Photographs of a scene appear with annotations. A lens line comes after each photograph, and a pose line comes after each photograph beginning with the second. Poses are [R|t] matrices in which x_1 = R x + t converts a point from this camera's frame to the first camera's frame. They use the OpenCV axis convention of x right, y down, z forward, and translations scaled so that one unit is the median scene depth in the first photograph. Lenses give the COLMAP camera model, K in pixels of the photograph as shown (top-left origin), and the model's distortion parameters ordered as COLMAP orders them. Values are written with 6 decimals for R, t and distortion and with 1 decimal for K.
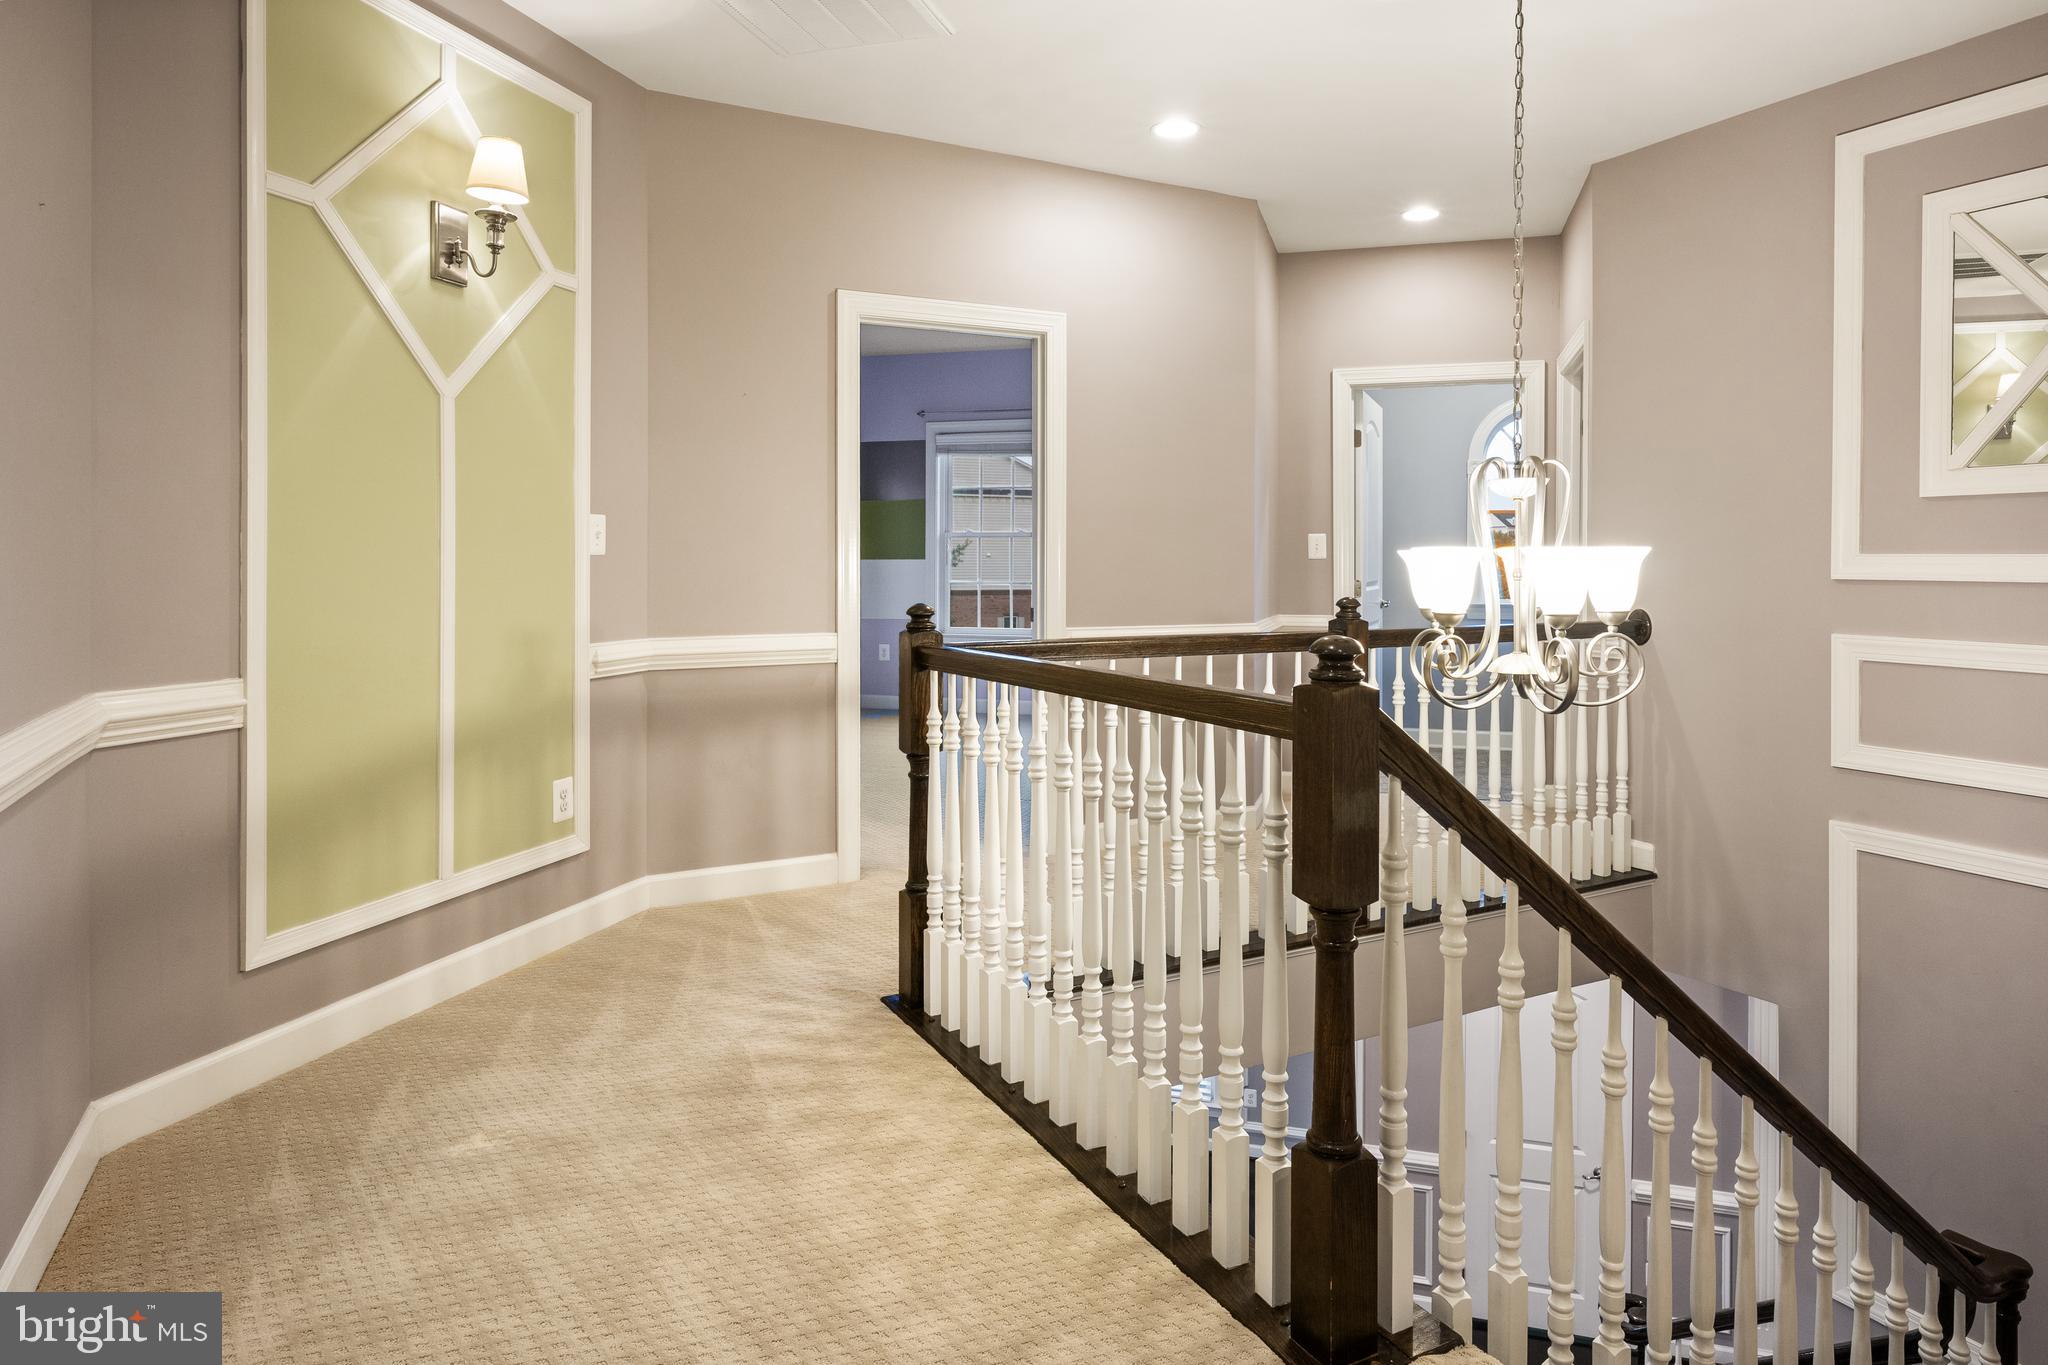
lens RADIAL K [[1181.2, 0, 1026.3], [0, 1181.2, 545.2], [0, 0, 1]] dist [0.000740, 0.000089]
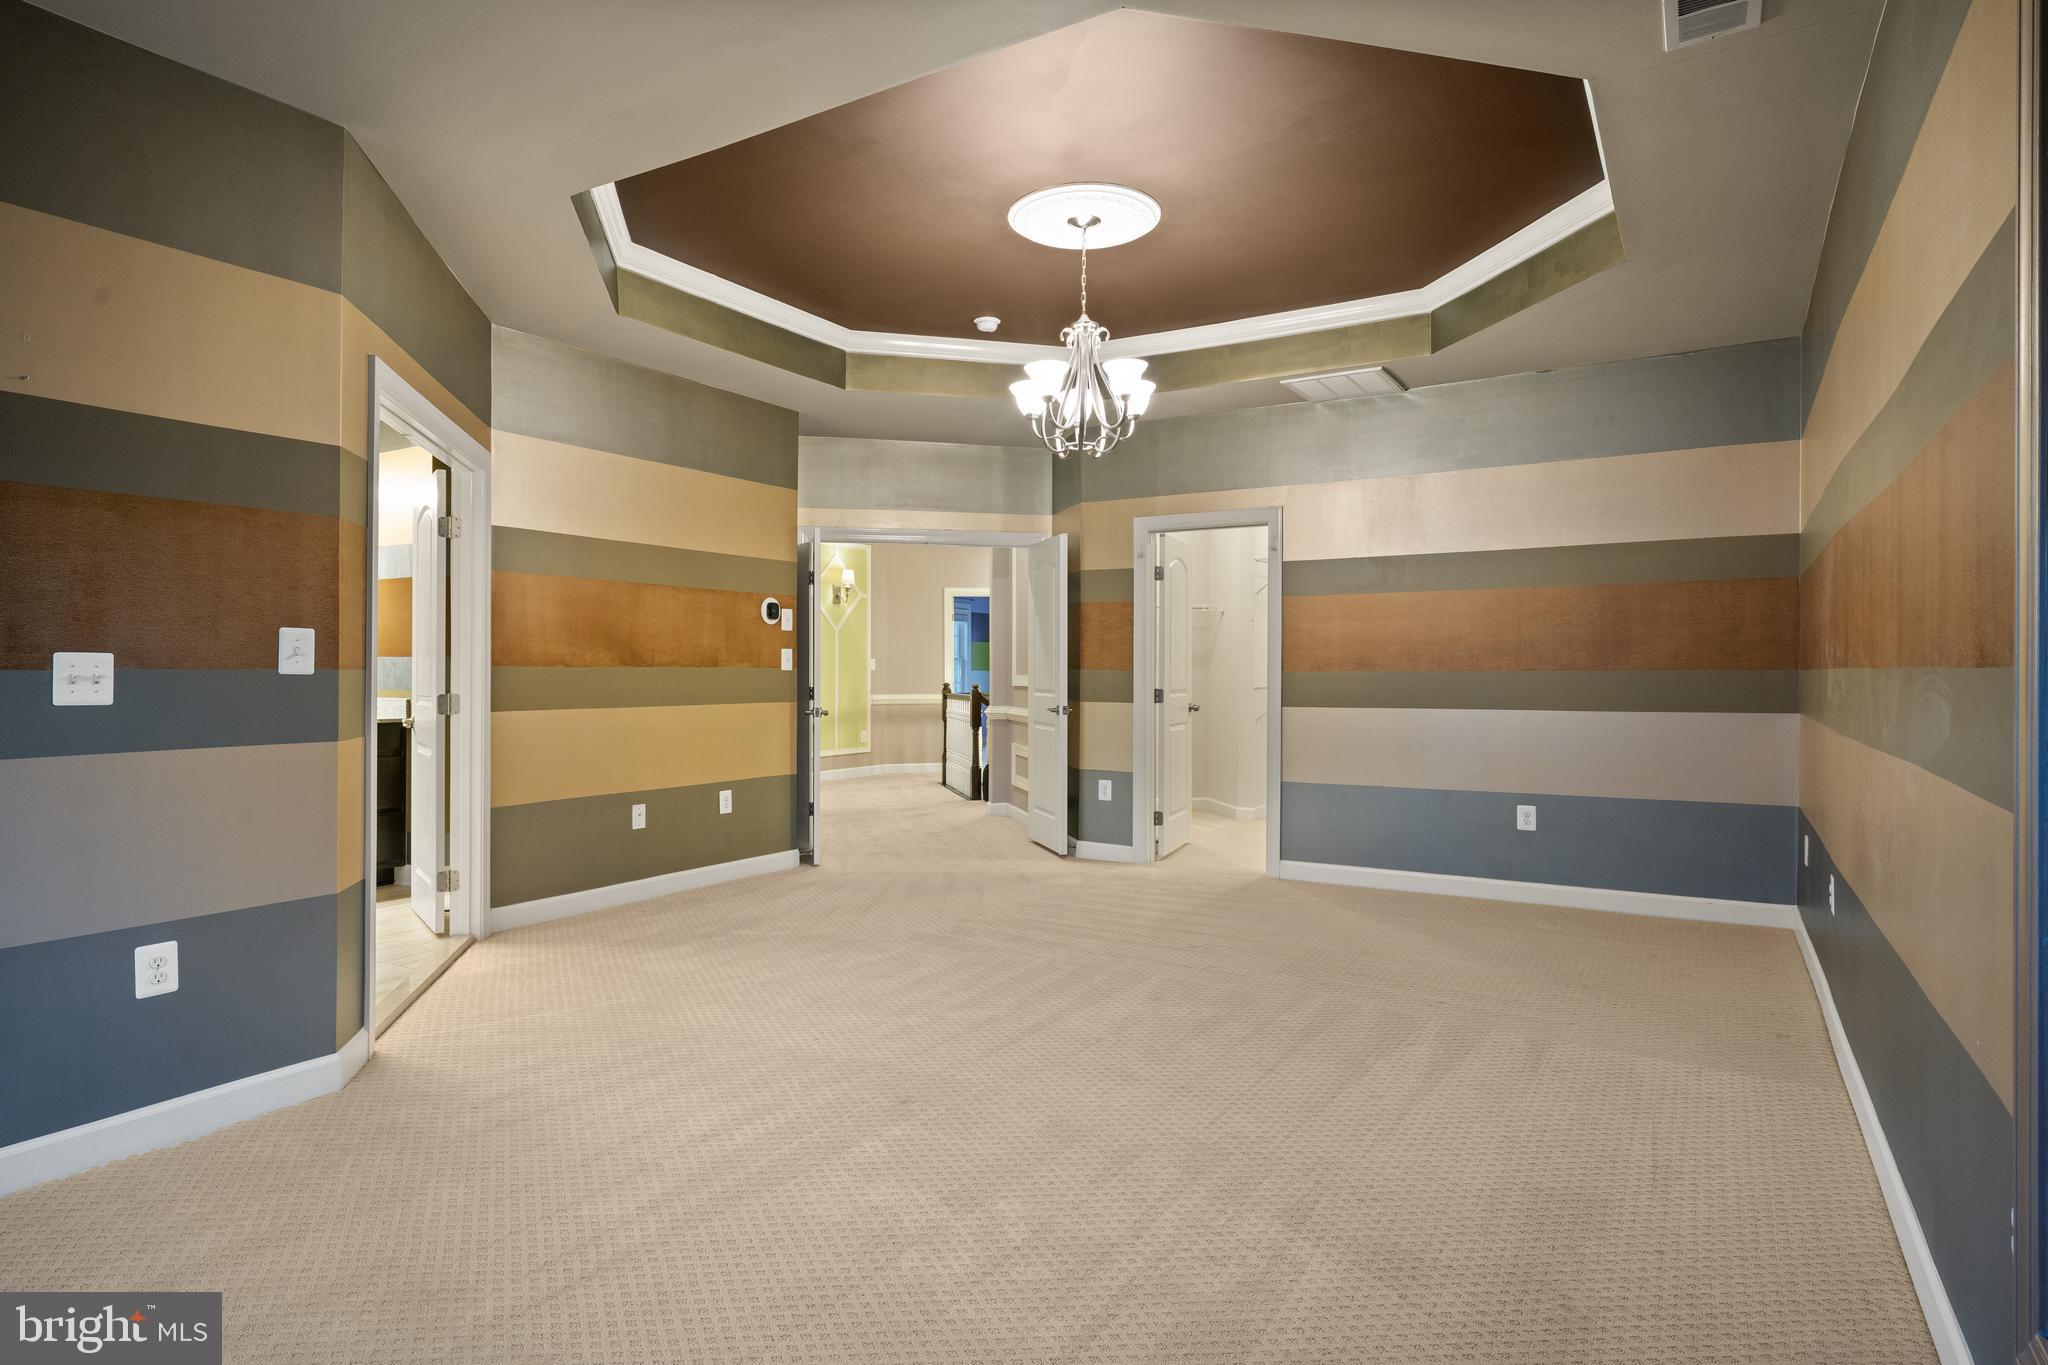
lens RADIAL K [[1162.0, 0, 1025.9], [0, 1162.0, 653.6], [0, 0, 1]] dist [-0.003978, -0.001166]
pose [[0.967515, -0.000043, -0.252812, 1.038161], [-0.001209, 0.999988, -0.004795, -0.025442], [0.252809, 0.004945, 0.967503, -2.436884]]
